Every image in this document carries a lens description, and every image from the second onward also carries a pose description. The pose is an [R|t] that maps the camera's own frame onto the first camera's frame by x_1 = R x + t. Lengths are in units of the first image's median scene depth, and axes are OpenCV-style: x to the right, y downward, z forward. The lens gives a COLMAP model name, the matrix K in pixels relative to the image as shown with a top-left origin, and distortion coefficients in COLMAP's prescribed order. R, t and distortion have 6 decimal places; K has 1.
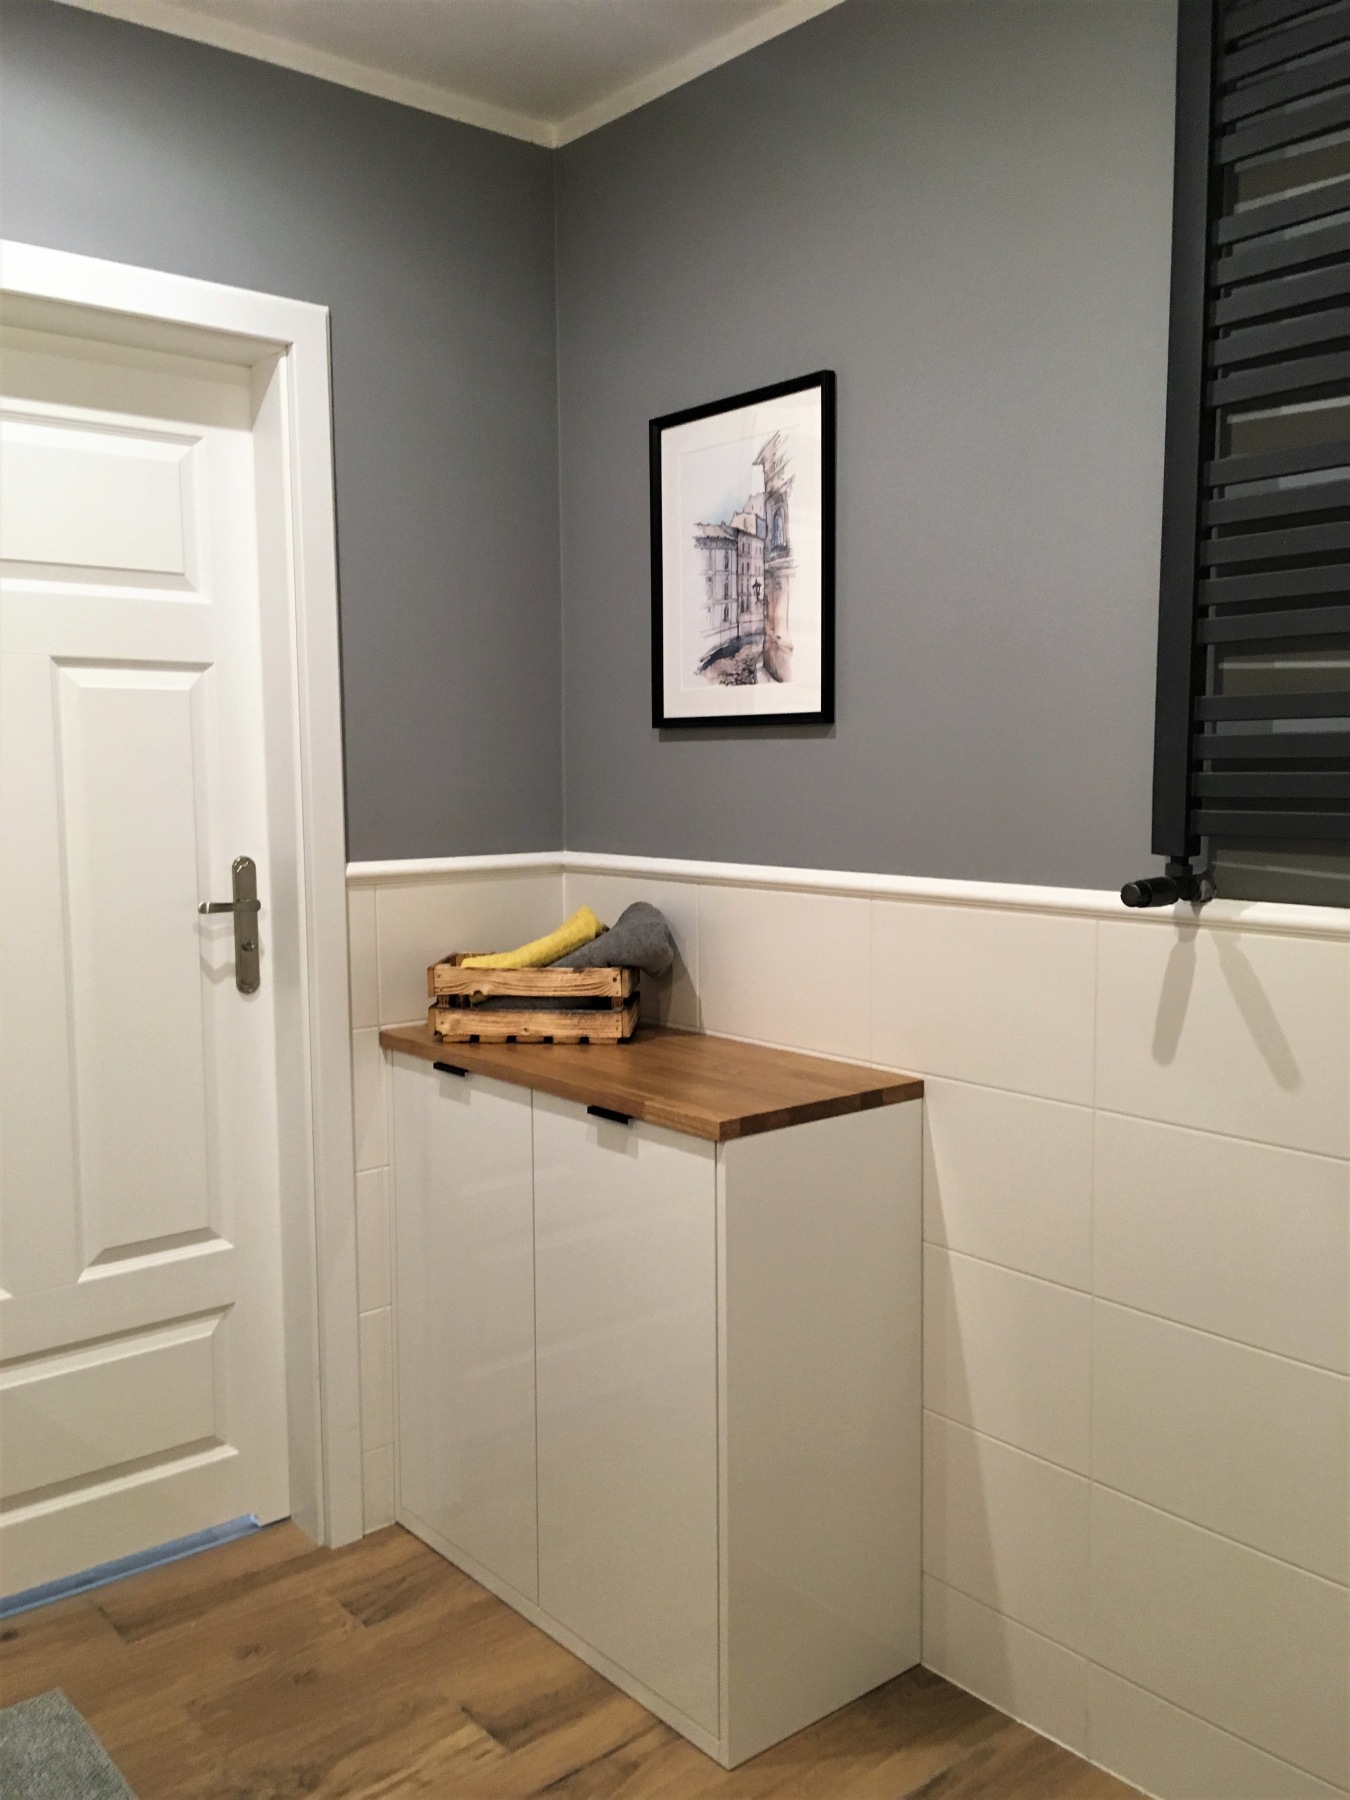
lens RADIAL K [[1520.2, 0, 675.0], [0, 1520.2, 900.0], [0, 0, 1]] dist [0.130195, -0.207933]
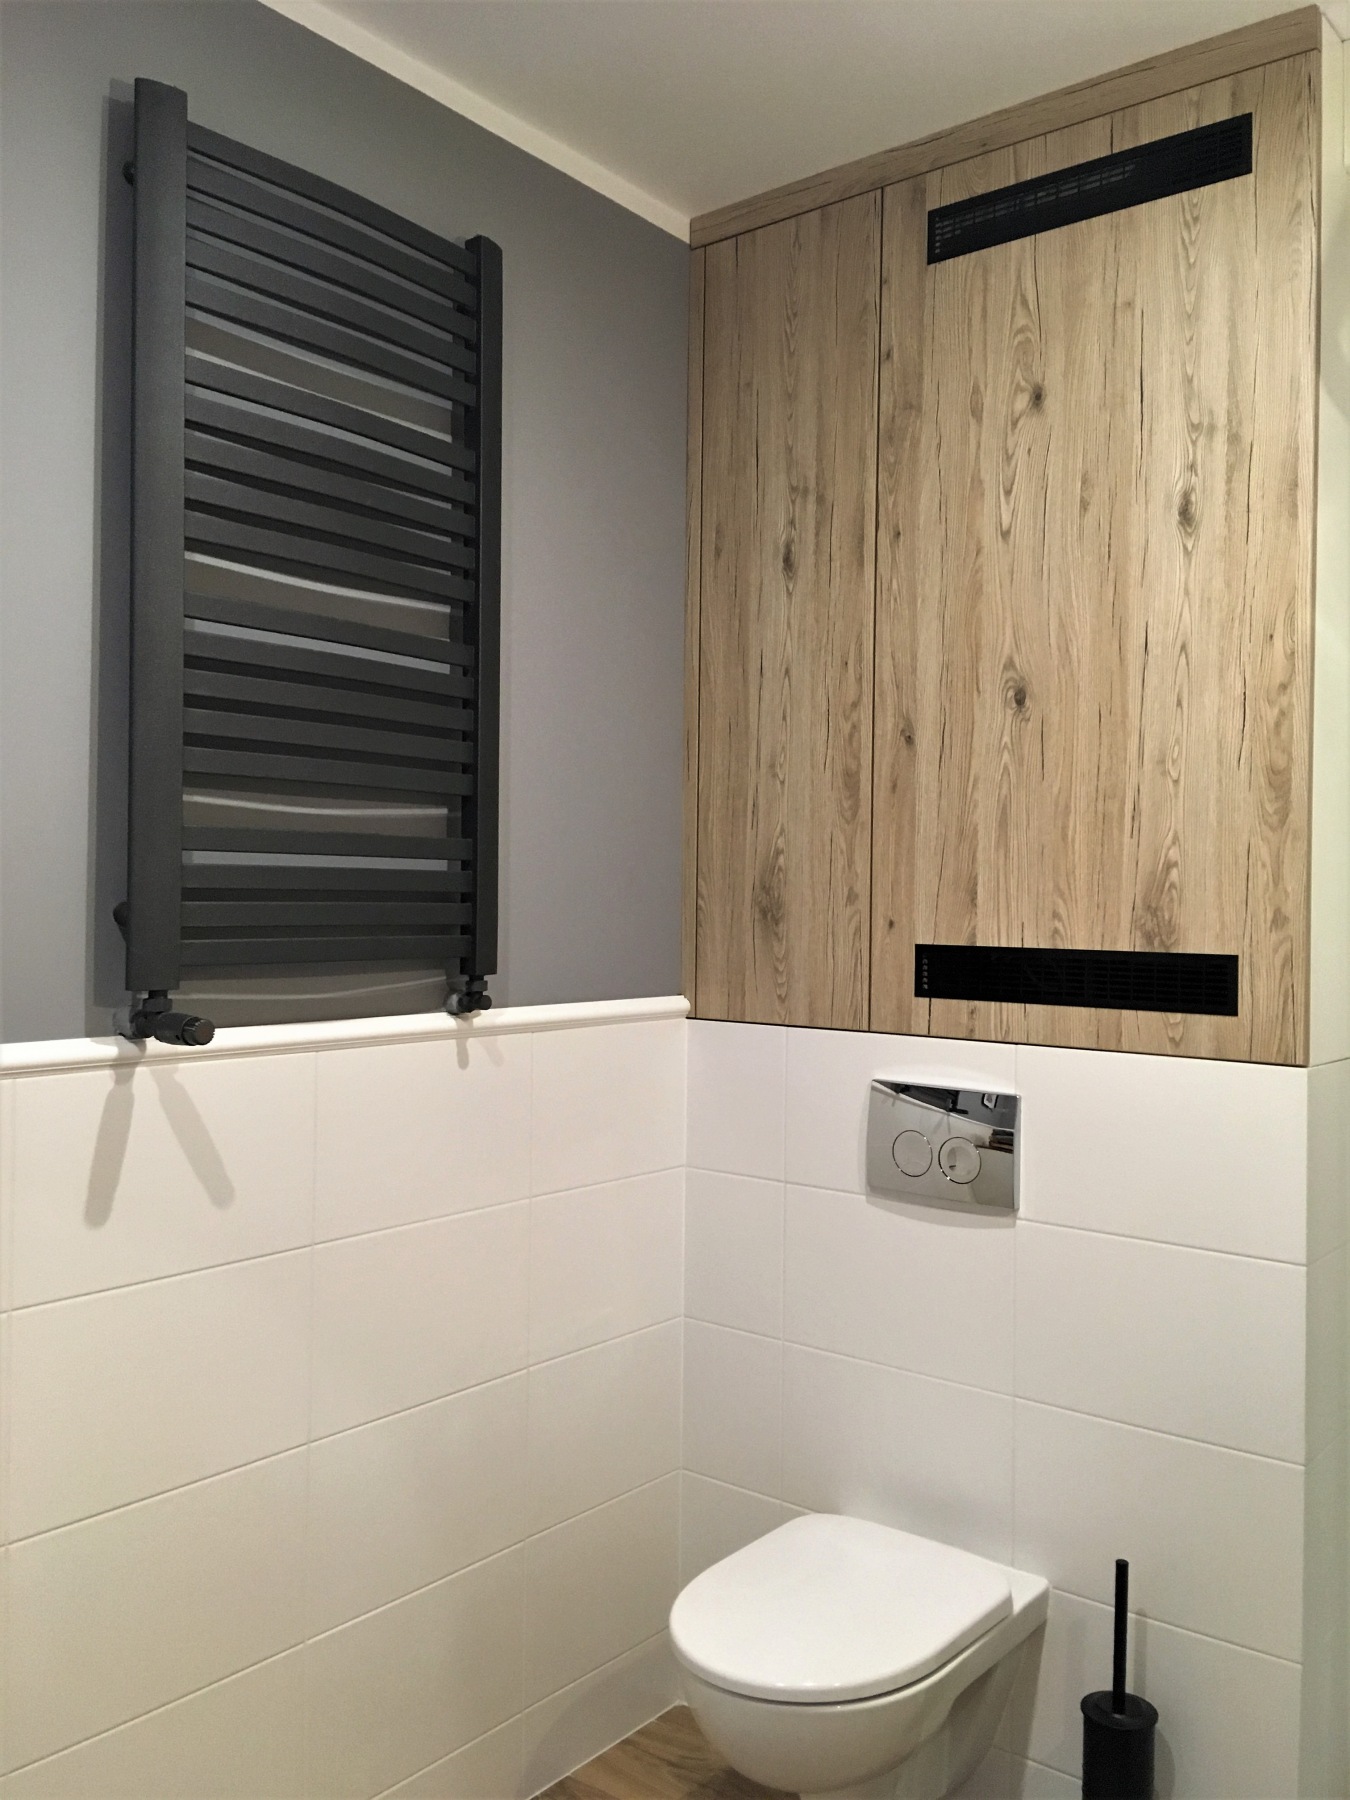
lens RADIAL K [[1520.2, 0, 675.0], [0, 1520.2, 900.0], [0, 0, 1]] dist [0.130195, -0.207933]
pose [[-0.197841, -0.000088, 0.980234, -0.510308], [0.077318, 0.996883, 0.015694, -0.057115], [-0.977180, 0.078894, -0.197218, 0.673707]]
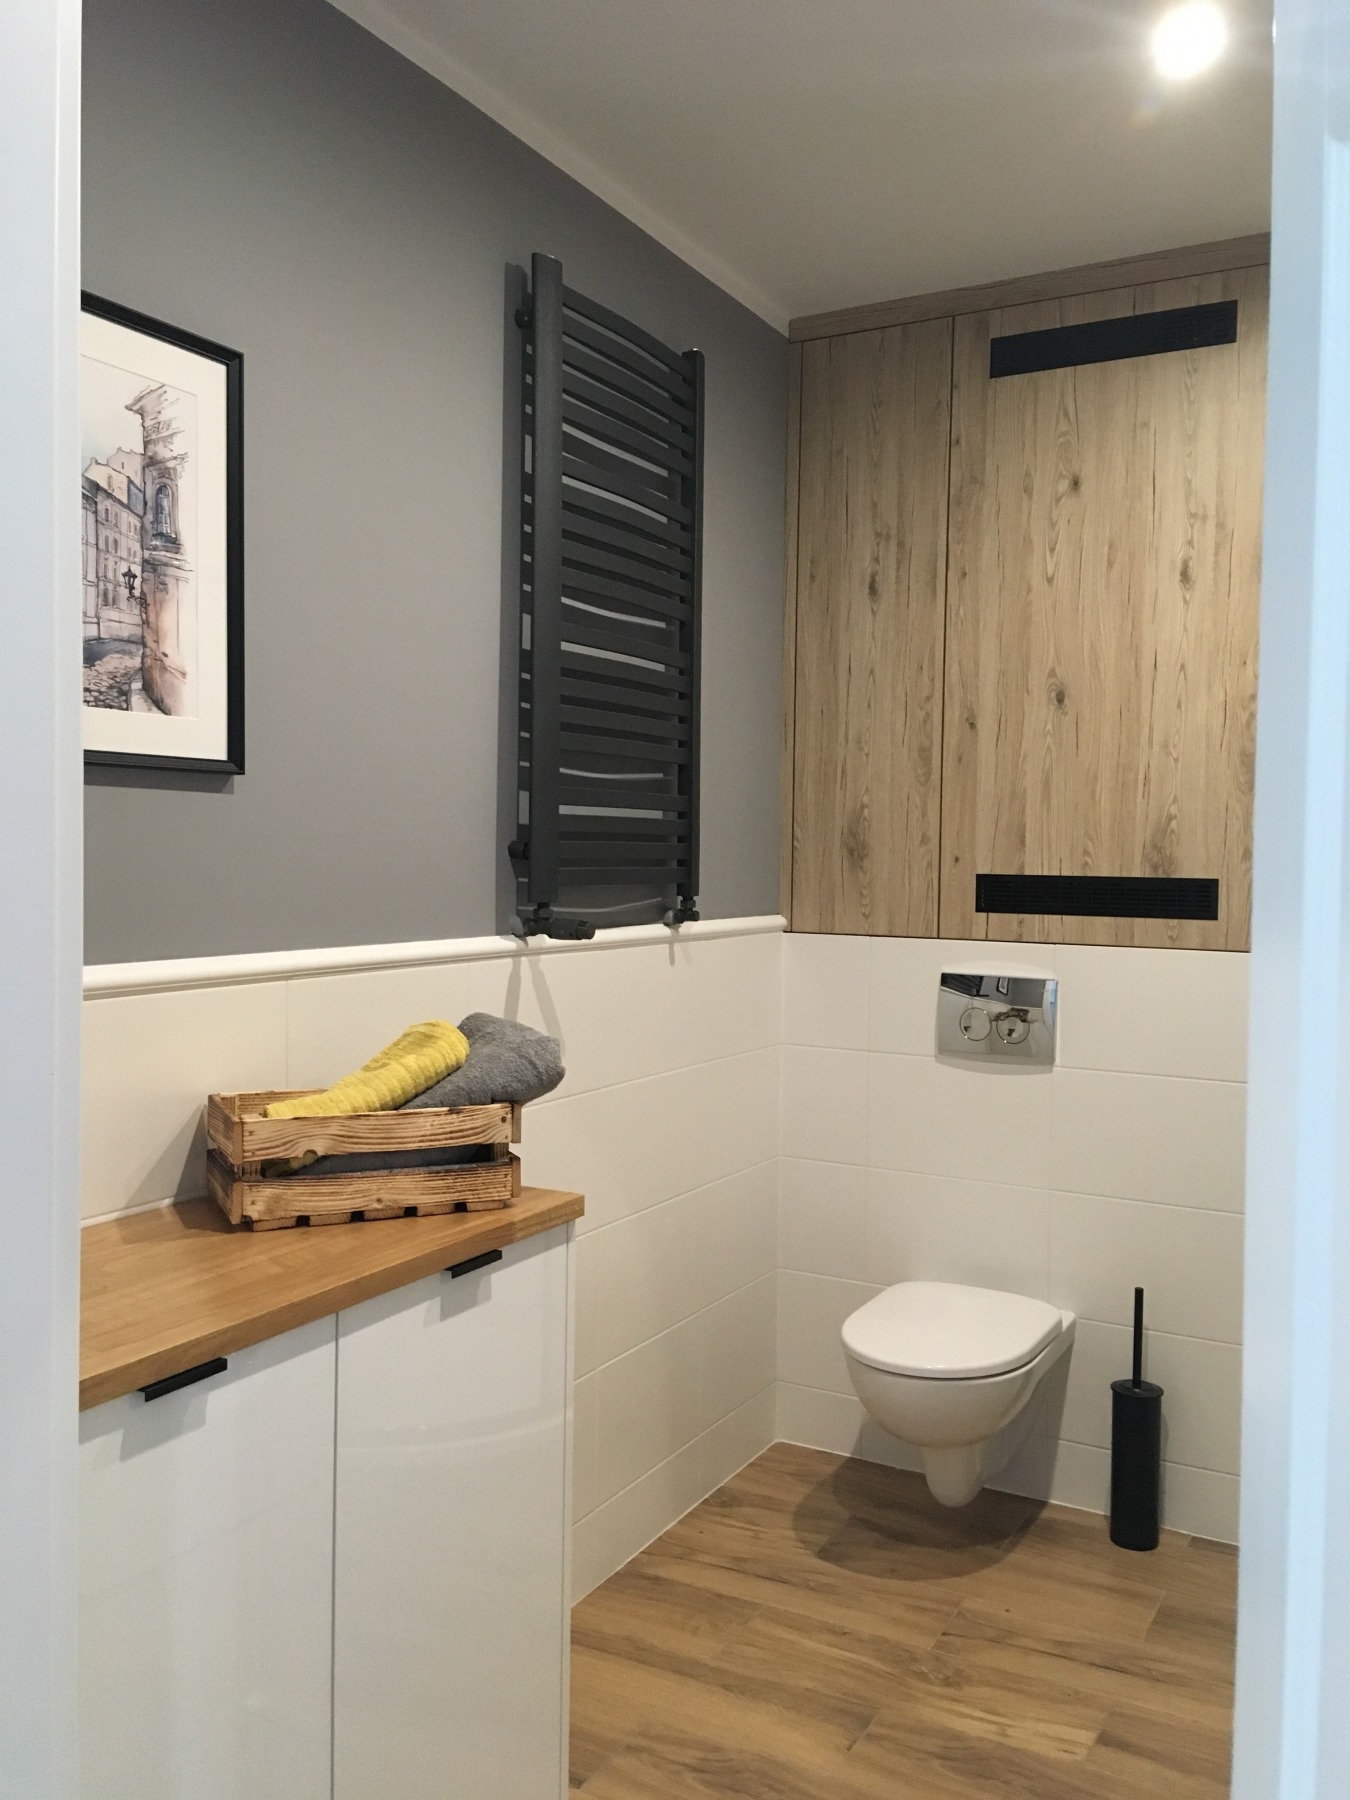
lens RADIAL K [[1520.2, 0, 675.0], [0, 1520.2, 900.0], [0, 0, 1]] dist [0.130195, -0.207933]
pose [[-0.362849, -0.032549, 0.931279, -0.741769], [0.071864, 0.995436, 0.062791, -0.082337], [-0.929073, 0.089709, -0.358854, 1.060848]]
